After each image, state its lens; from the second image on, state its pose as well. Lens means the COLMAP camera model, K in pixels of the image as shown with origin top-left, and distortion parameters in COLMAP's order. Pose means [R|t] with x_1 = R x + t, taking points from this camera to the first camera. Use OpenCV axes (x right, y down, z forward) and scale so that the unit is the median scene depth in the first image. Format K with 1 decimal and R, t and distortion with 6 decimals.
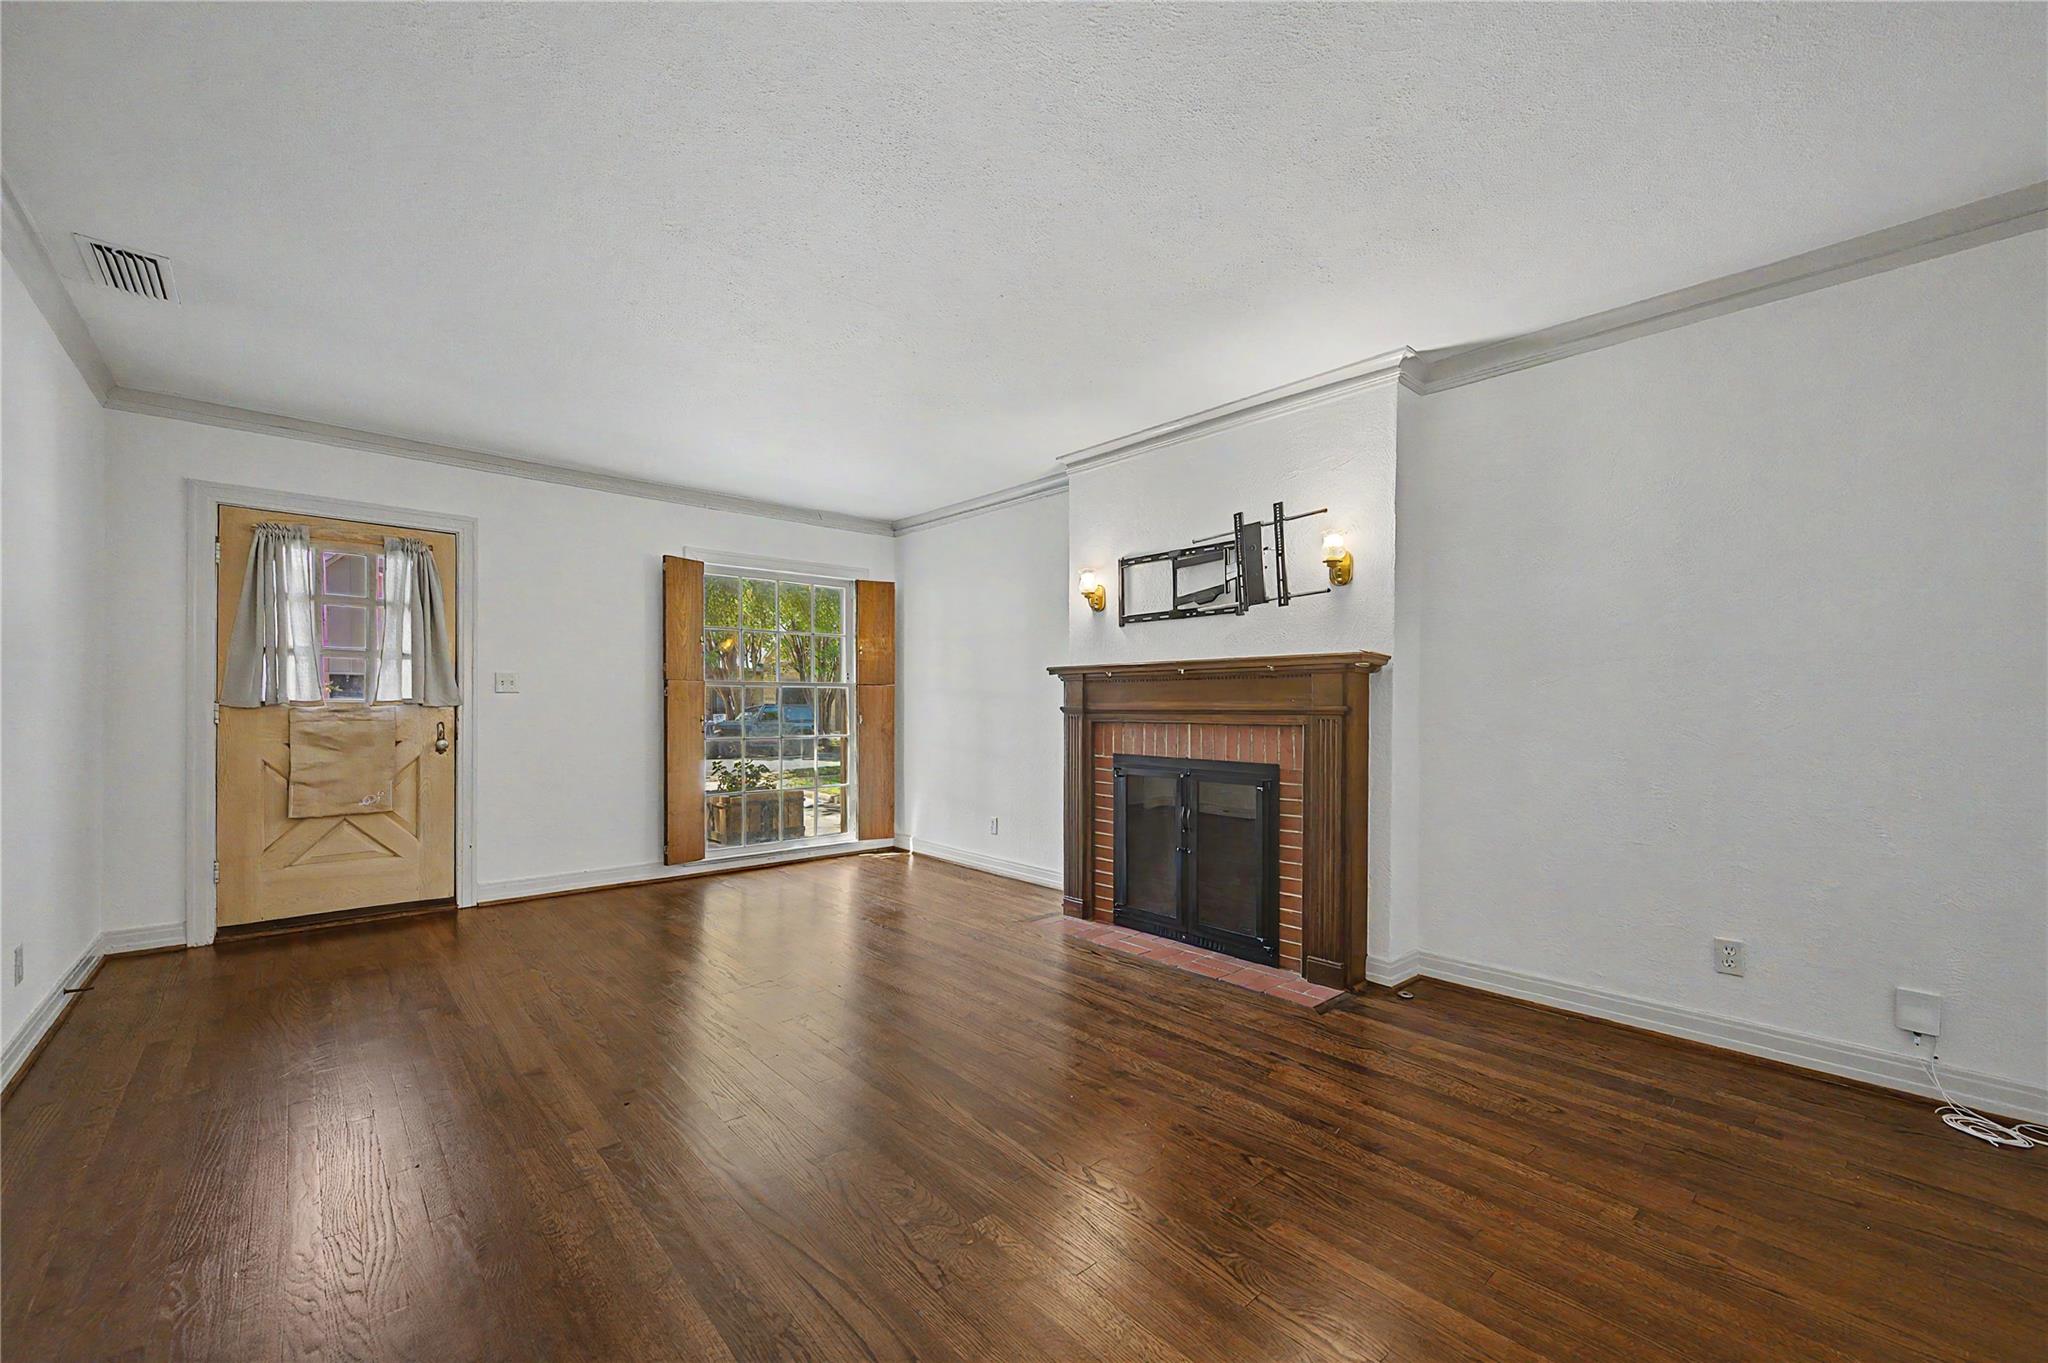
lens RADIAL K [[803.9, 0, 1027.7], [0, 803.9, 700.2], [0, 0, 1]] dist [0.000552, -0.000035]
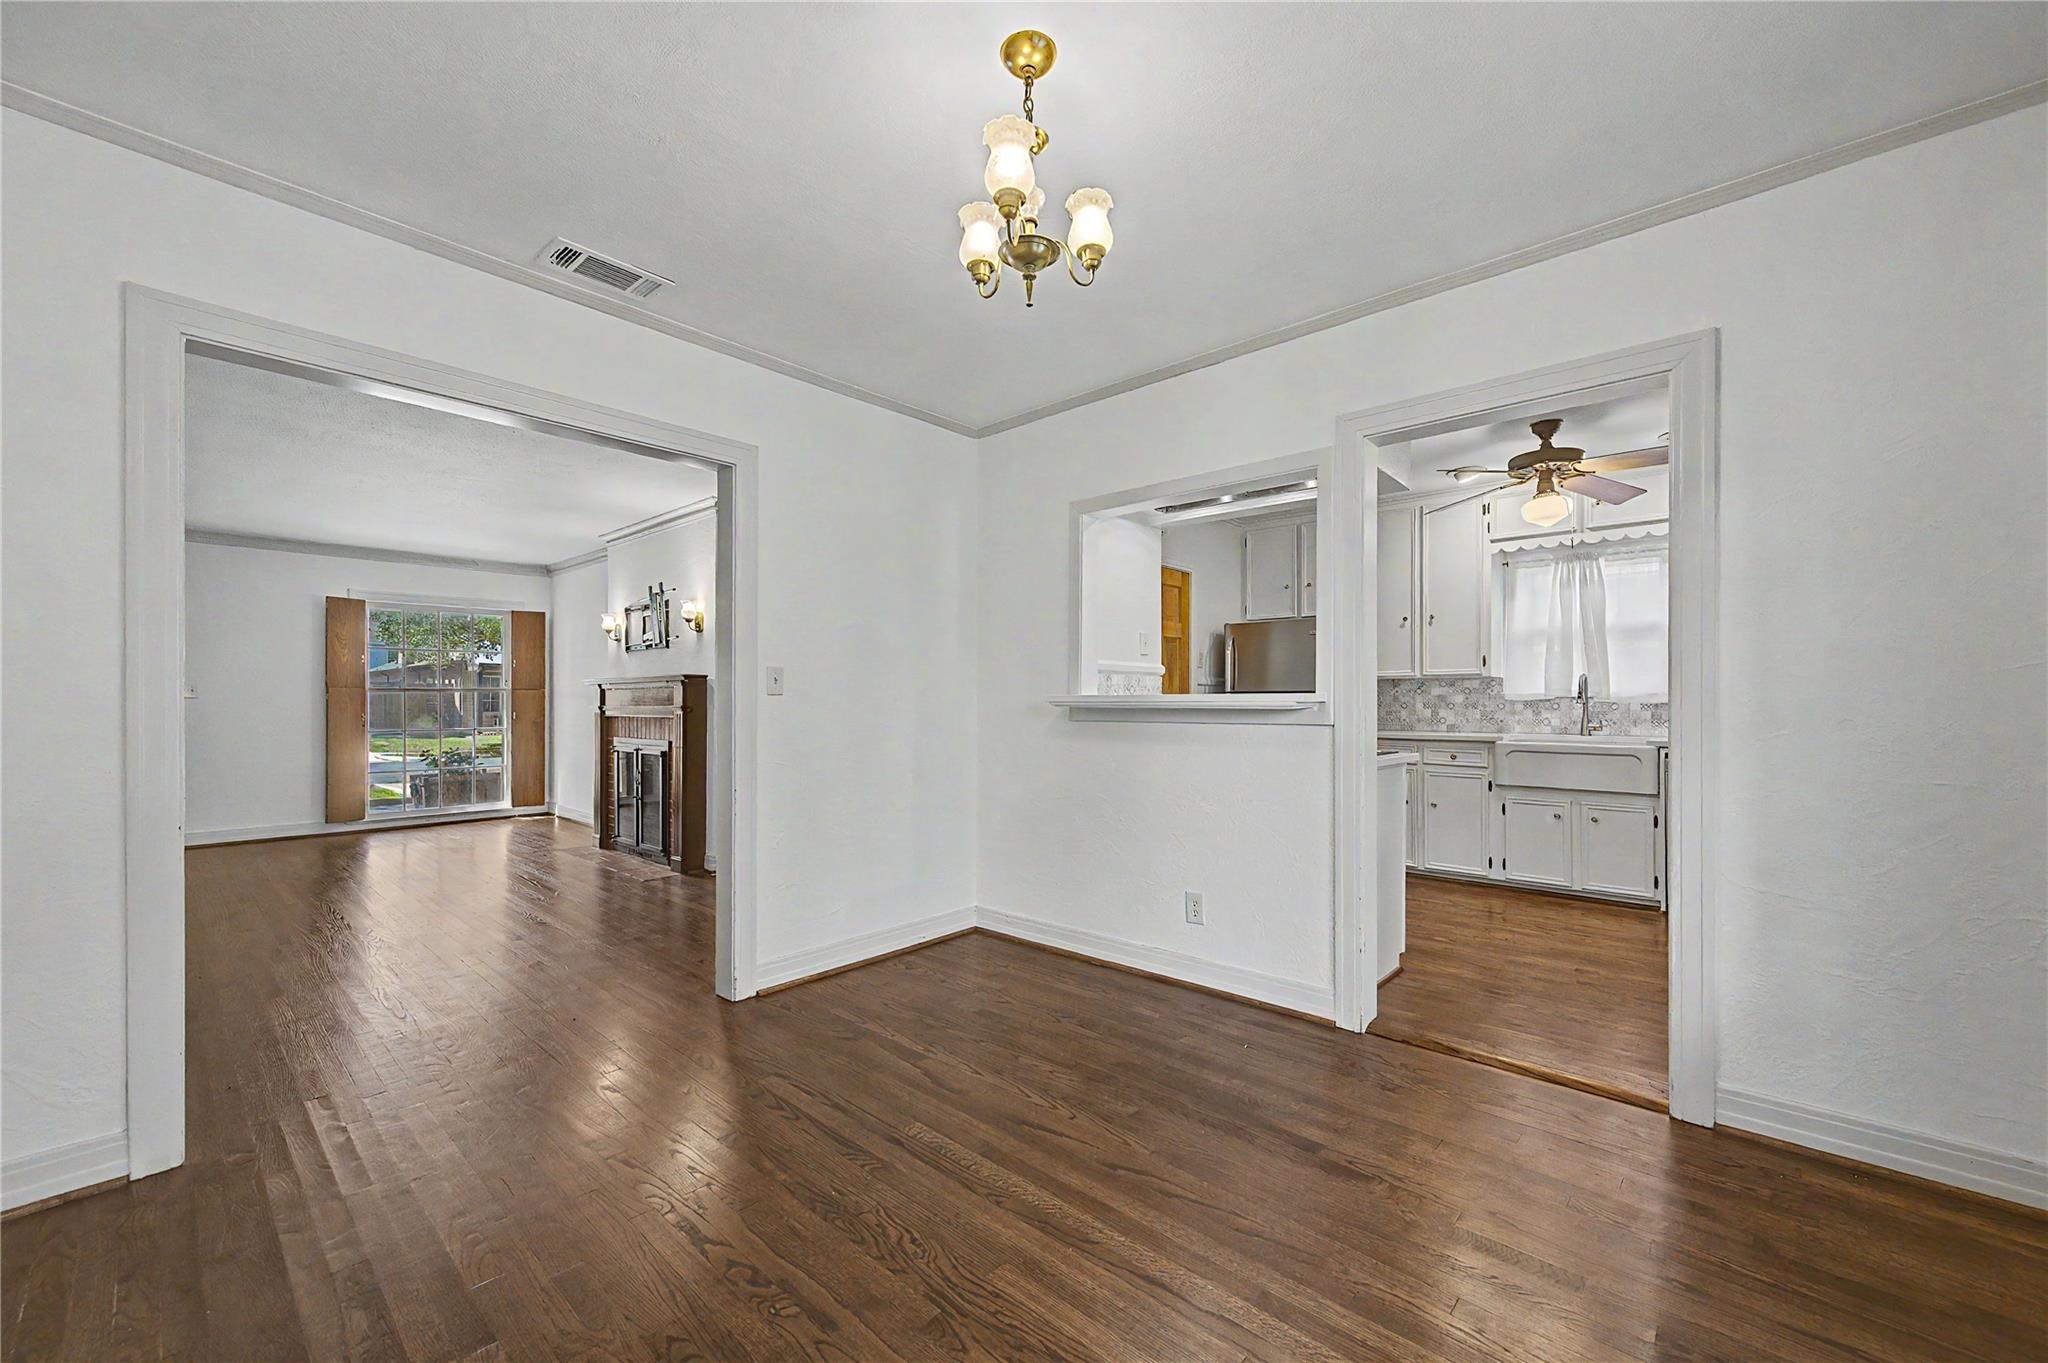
lens RADIAL K [[803.9, 0, 1031.1], [0, 803.9, 687.8], [0, 0, 1]] dist [0.000552, -0.000035]
pose [[0.994628, -0.002129, 0.103489, 0.687338], [0.003235, 0.999939, -0.010519, -0.007823], [-0.103460, 0.010798, 0.994575, -0.557033]]
